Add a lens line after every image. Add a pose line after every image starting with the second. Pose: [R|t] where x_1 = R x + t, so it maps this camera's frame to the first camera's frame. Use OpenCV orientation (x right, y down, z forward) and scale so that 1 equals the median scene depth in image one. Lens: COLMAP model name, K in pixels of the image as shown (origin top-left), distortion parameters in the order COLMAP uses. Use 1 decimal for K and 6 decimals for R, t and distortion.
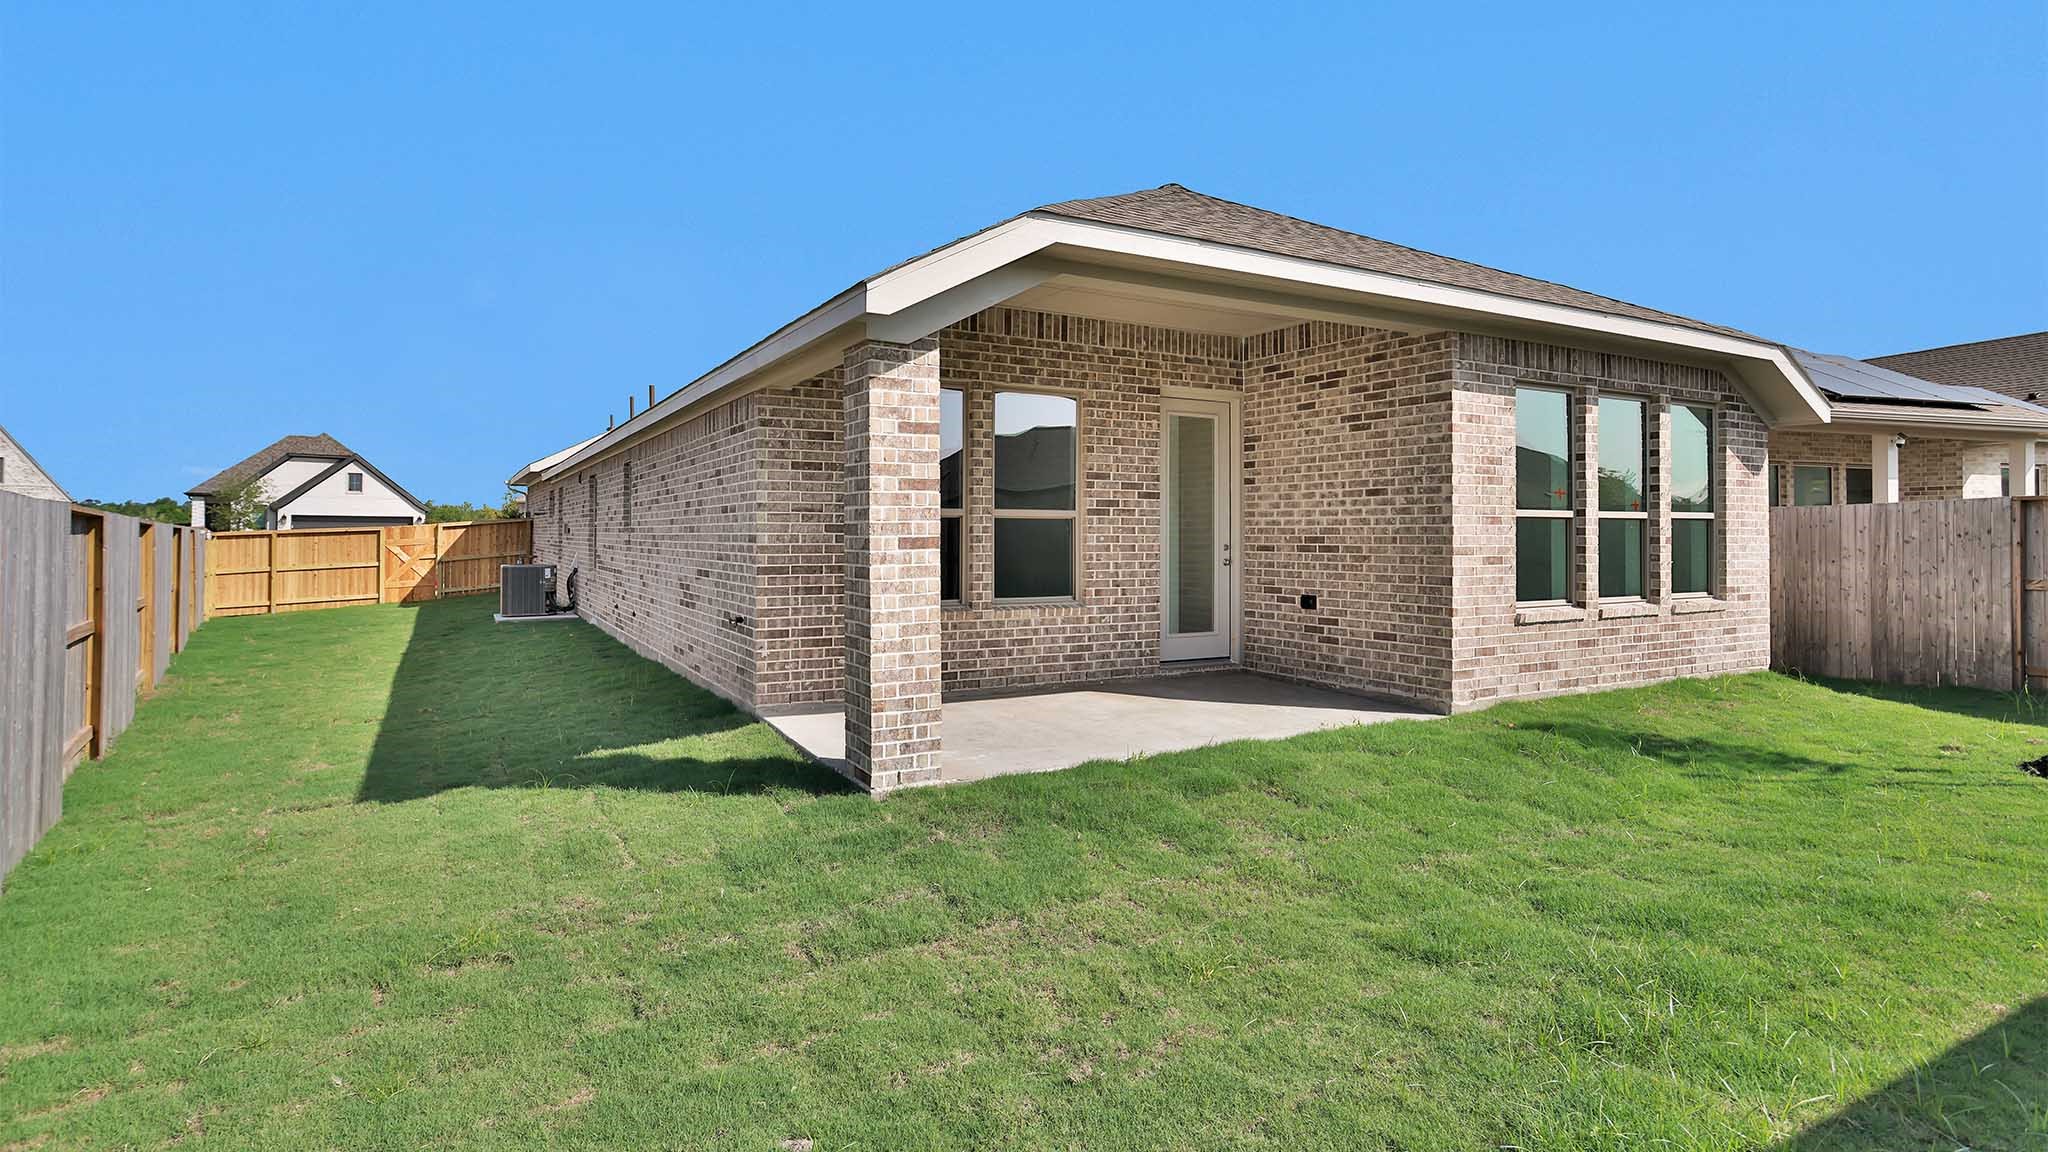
lens RADIAL K [[1003.9, 0, 1019.8], [0, 1003.9, 567.5], [0, 0, 1]] dist [-0.028602, 0.009980]
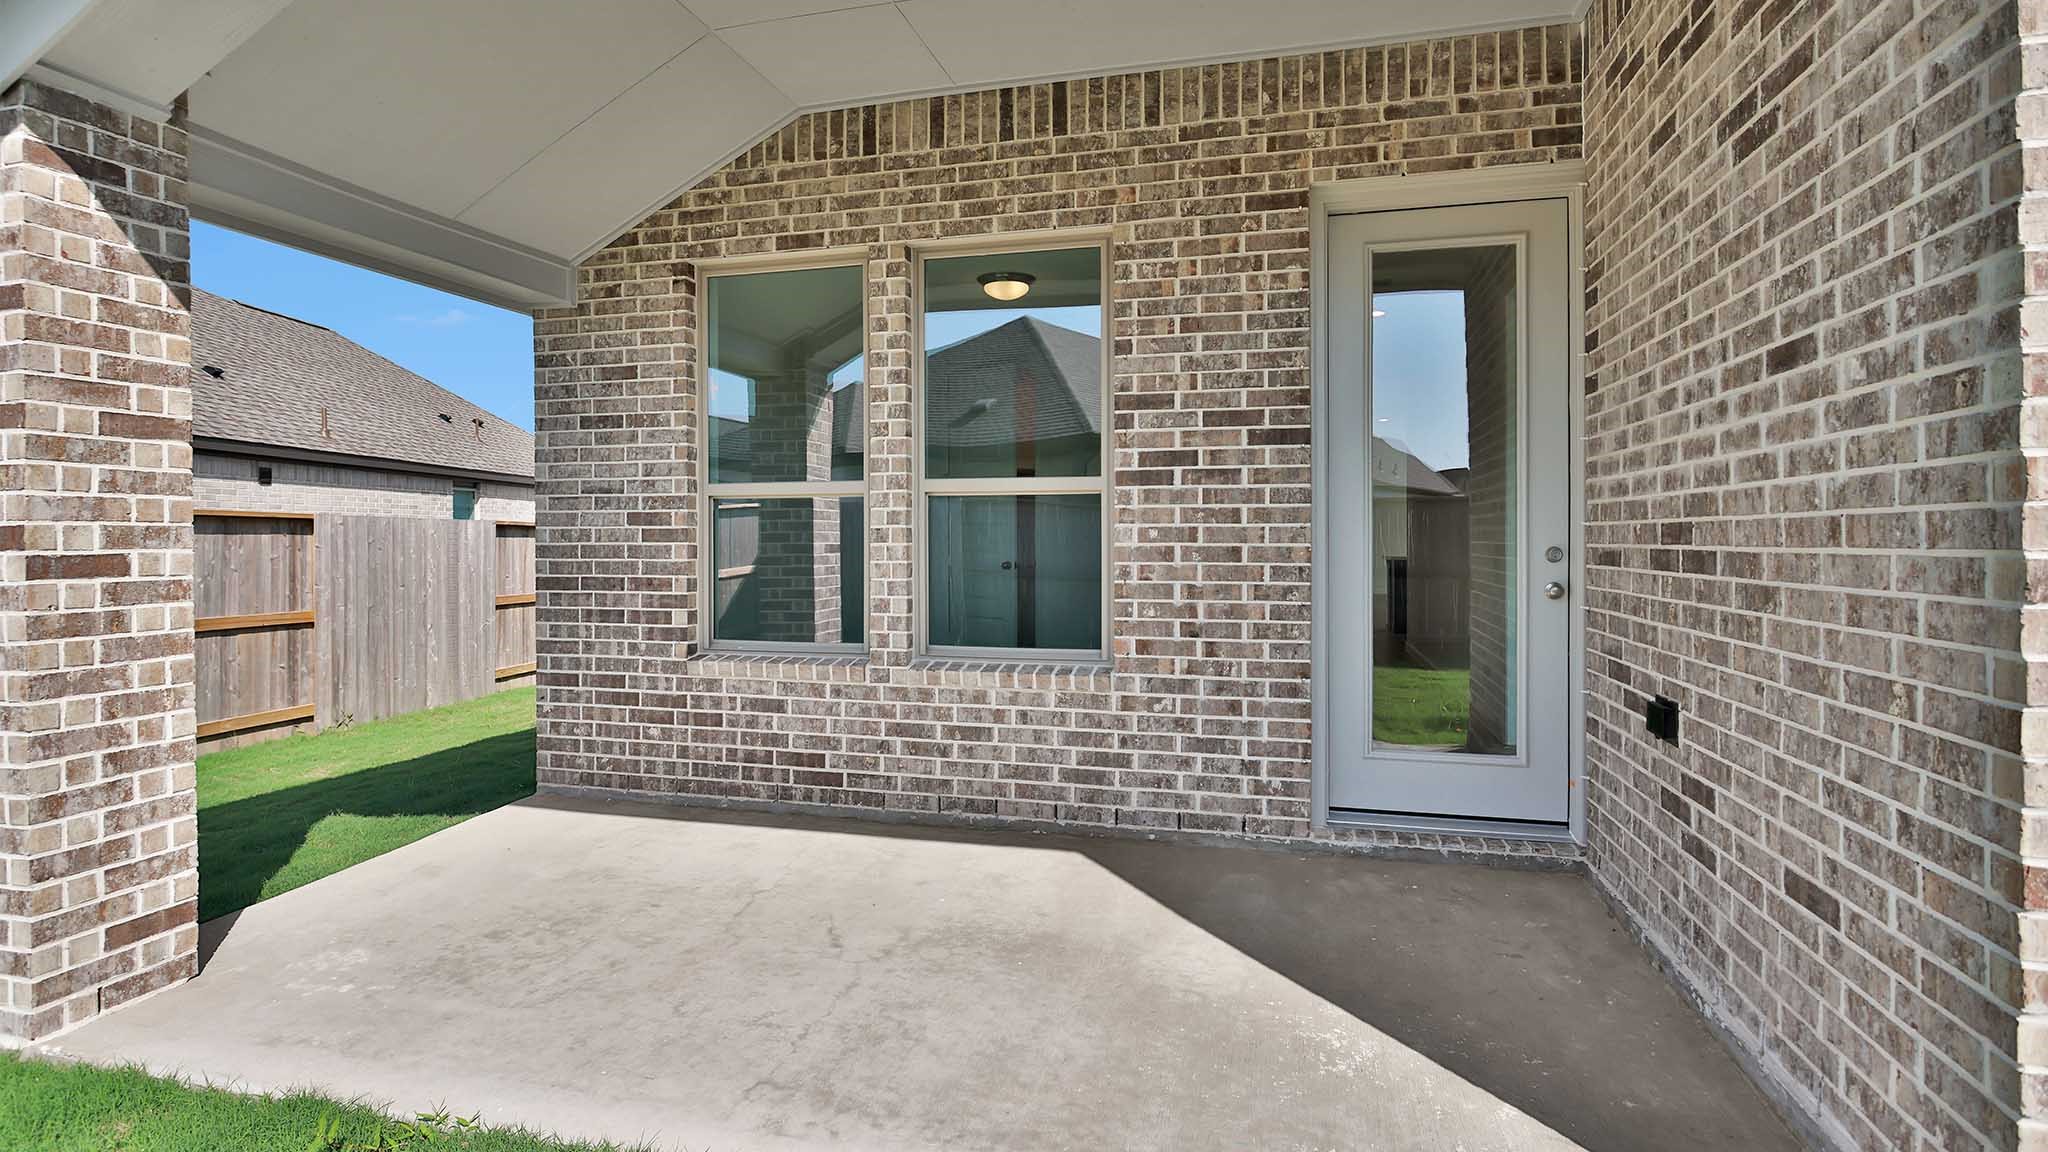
lens RADIAL K [[1003.9, 0, 1023.6], [0, 1003.9, 565.5], [0, 0, 1]] dist [-0.028602, 0.009980]
pose [[0.724111, 0.015646, -0.689506, 0.365290], [-0.018788, 0.999819, 0.002957, -0.014119], [0.689427, 0.010813, 0.724274, 0.618220]]
